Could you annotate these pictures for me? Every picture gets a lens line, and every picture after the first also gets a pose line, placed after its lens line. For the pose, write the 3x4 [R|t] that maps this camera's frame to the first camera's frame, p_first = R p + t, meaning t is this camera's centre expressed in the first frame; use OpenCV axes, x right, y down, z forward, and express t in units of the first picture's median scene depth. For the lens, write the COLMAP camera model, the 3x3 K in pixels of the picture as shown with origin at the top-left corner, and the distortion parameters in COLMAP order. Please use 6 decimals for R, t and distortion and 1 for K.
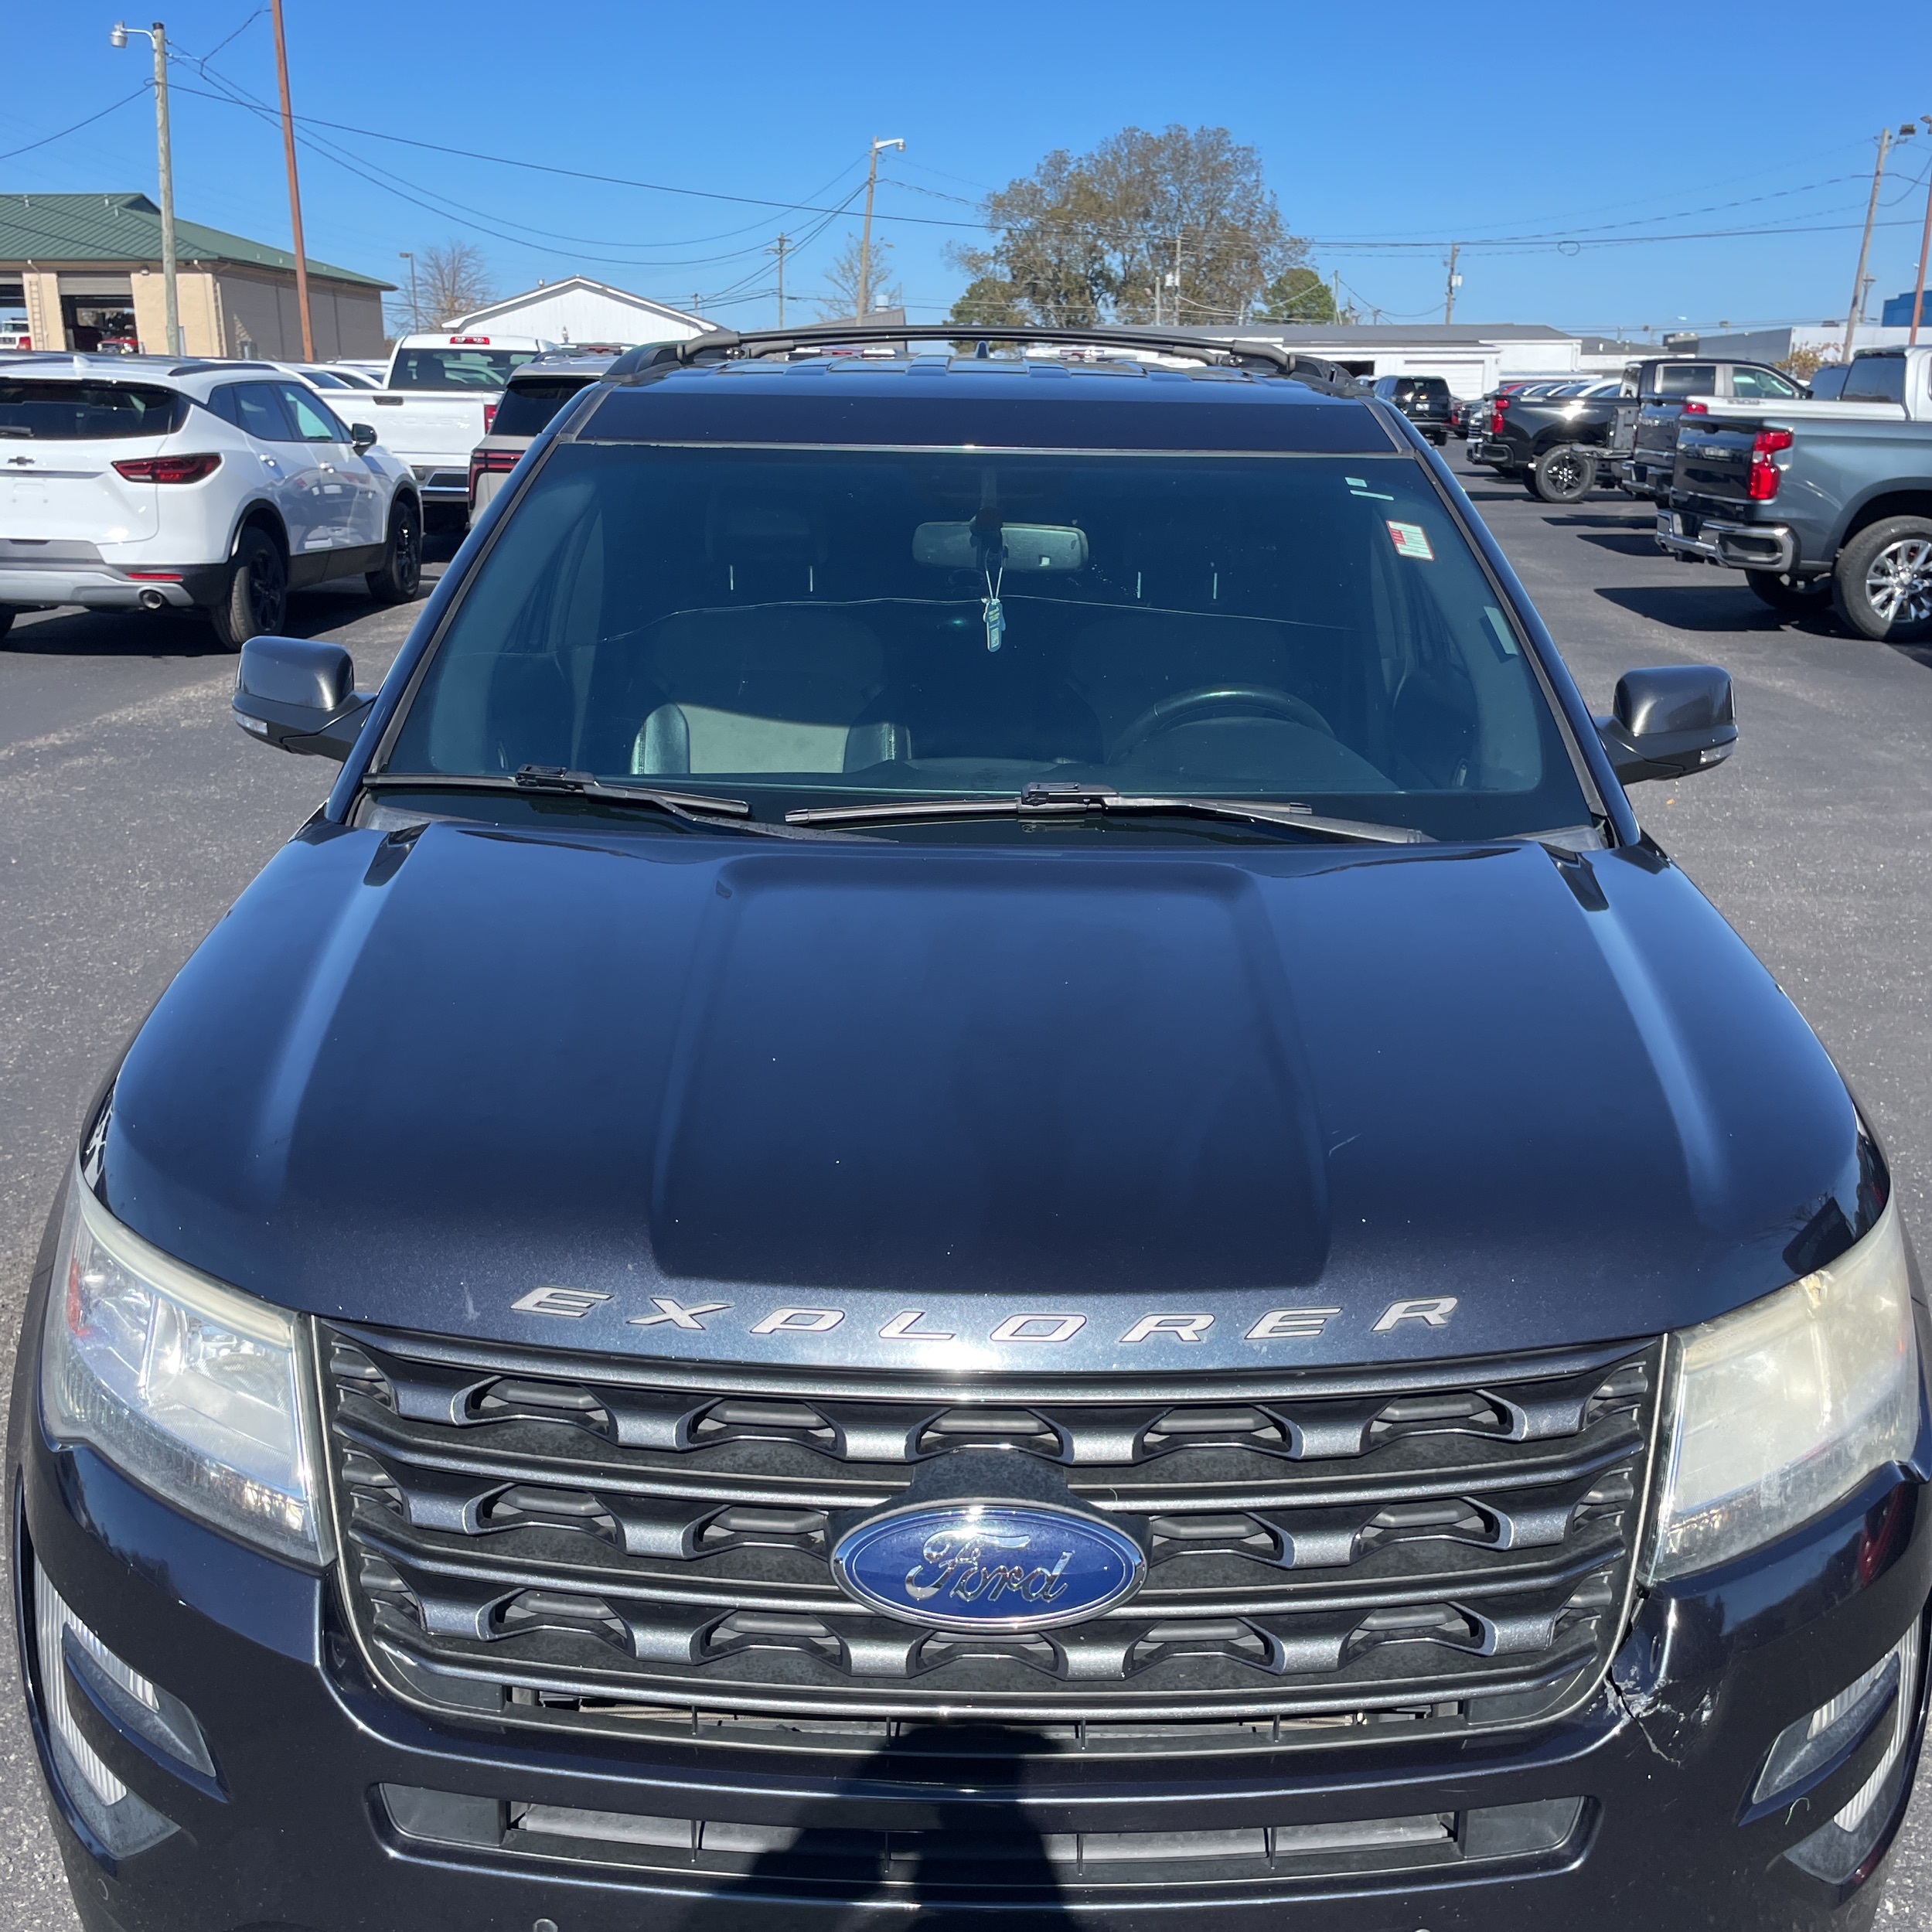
lens RADIAL K [[2016.5, 0, 967.8], [0, 2016.5, 974.4], [0, 0, 1]] dist [0.017873, 0.000000]
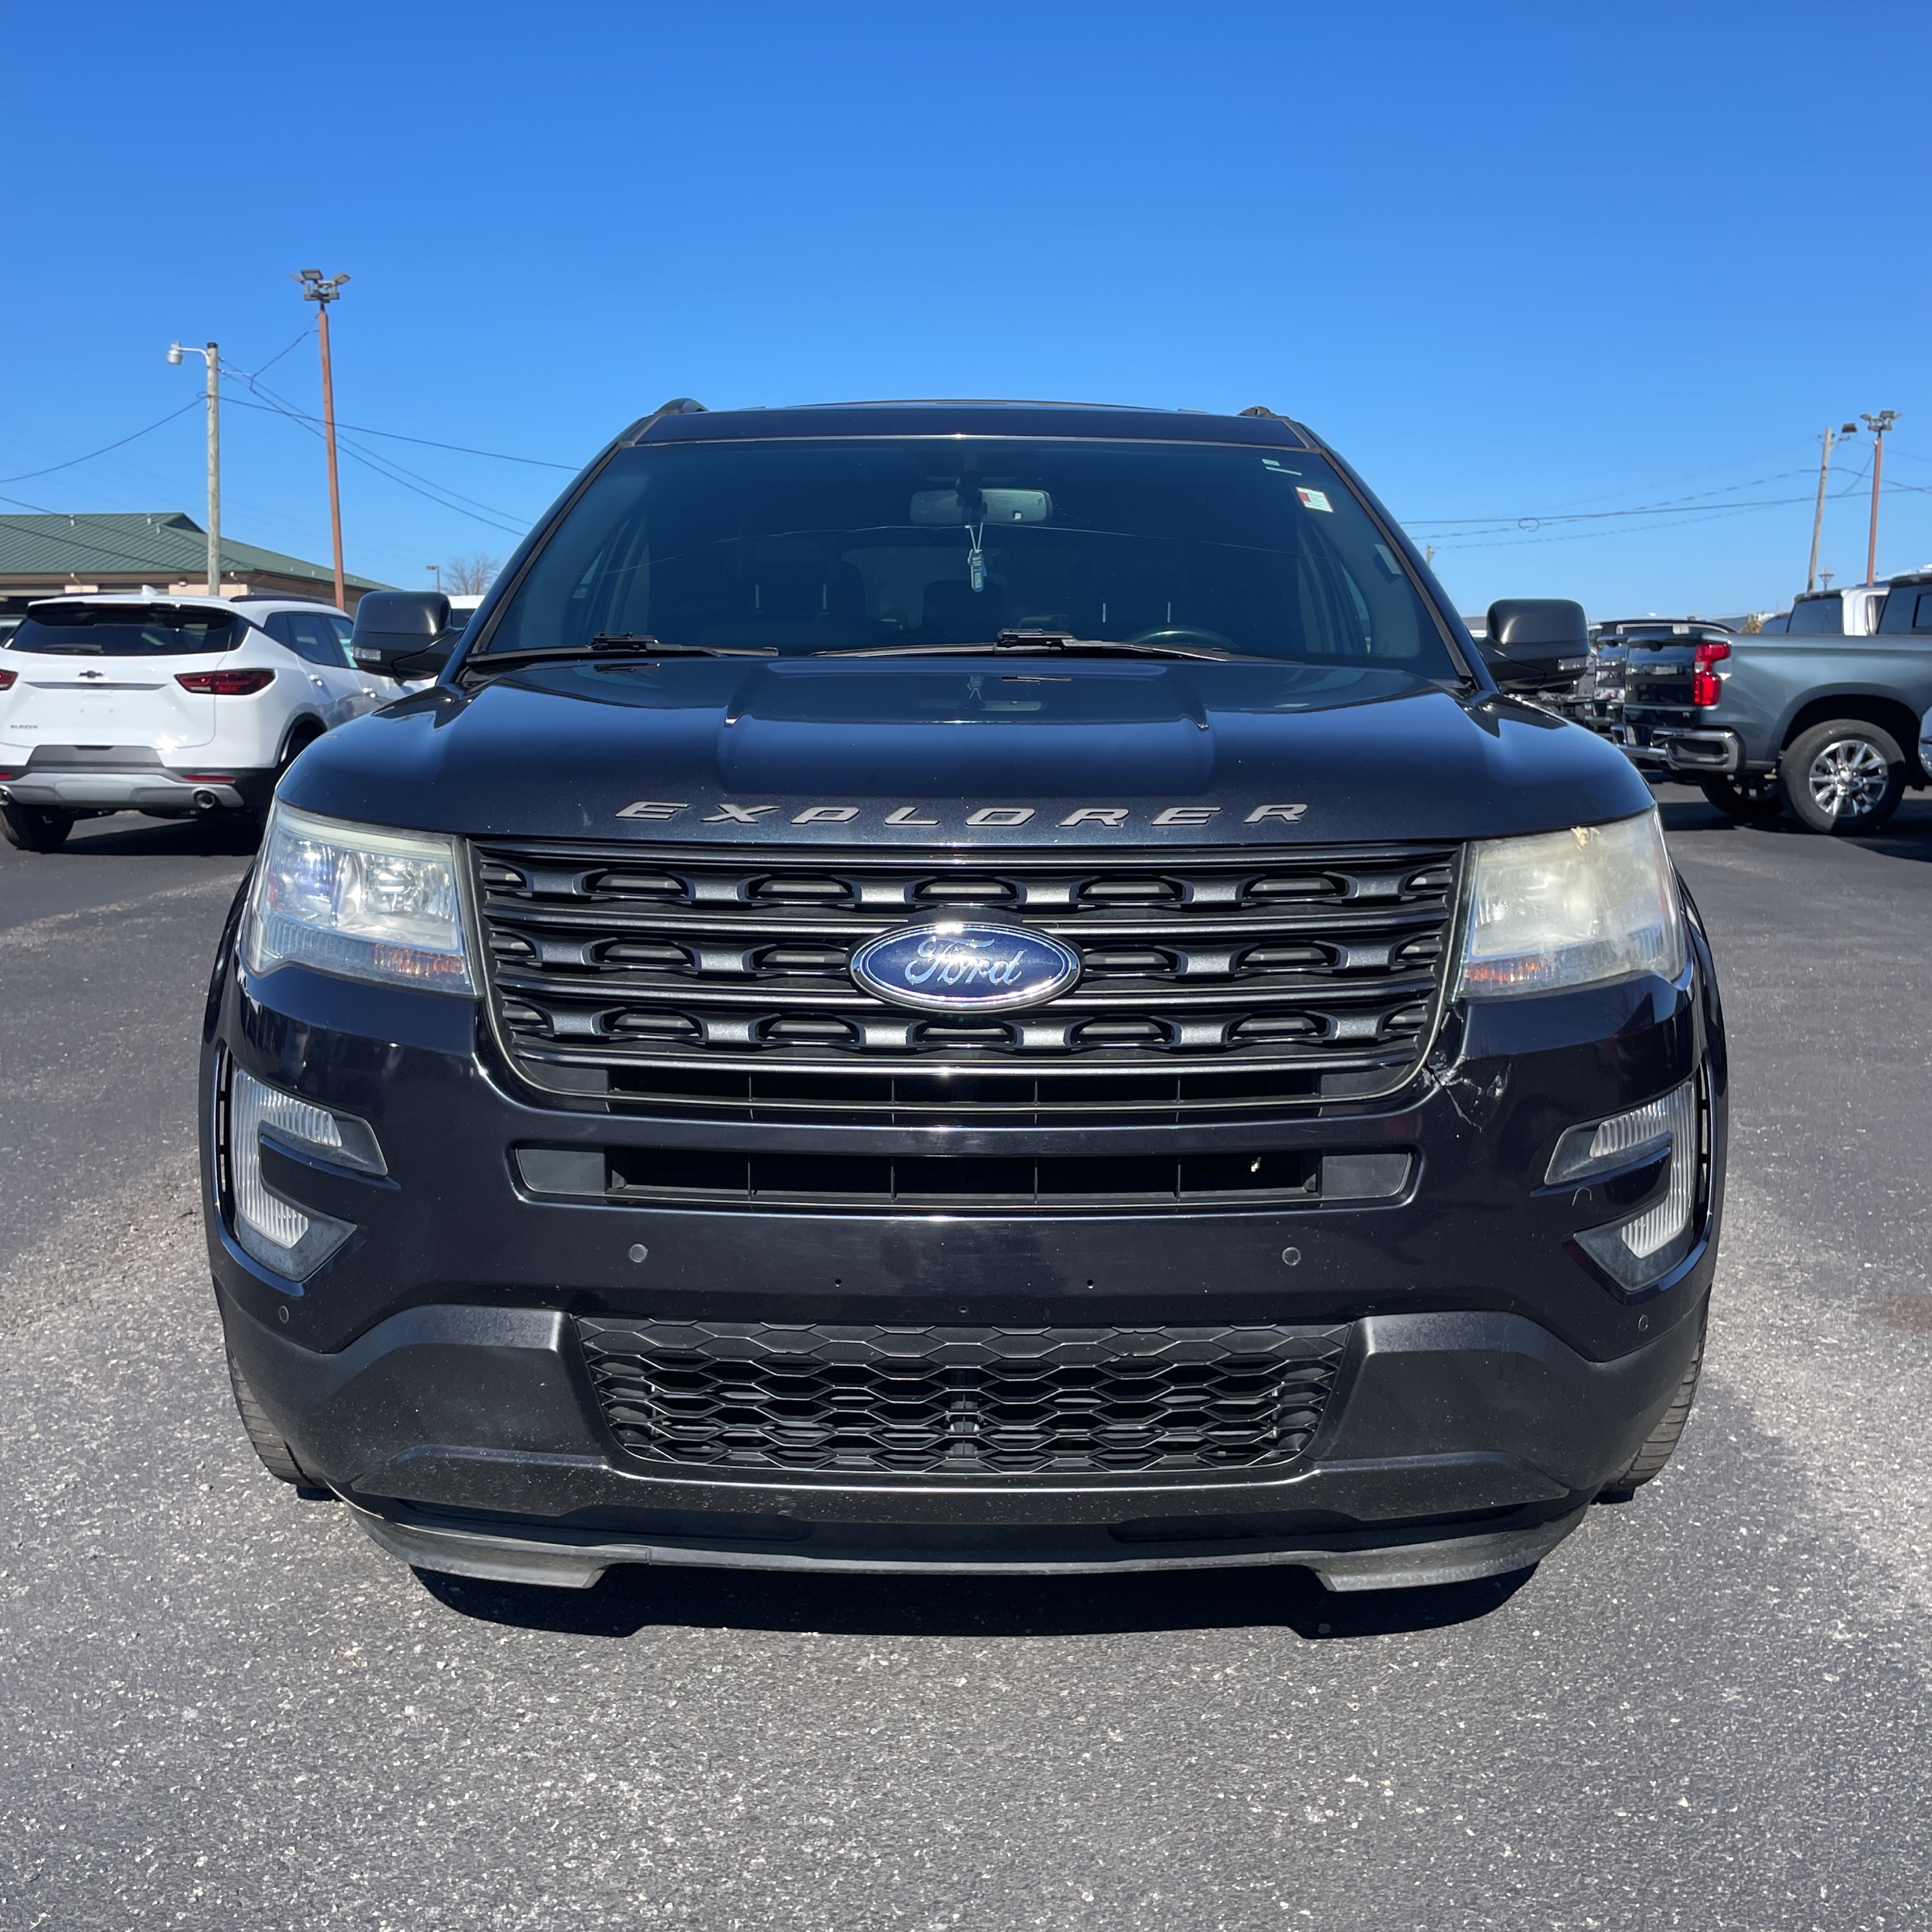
lens RADIAL K [[2016.5, 0, 975.0], [0, 2016.5, 962.9], [0, 0, 1]] dist [0.017873, 0.000000]
pose [[0.999949, -0.010044, 0.001383, 0.002605], [0.010138, 0.988893, -0.148282, 0.084091], [0.000121, 0.148289, 0.988944, -0.060569]]
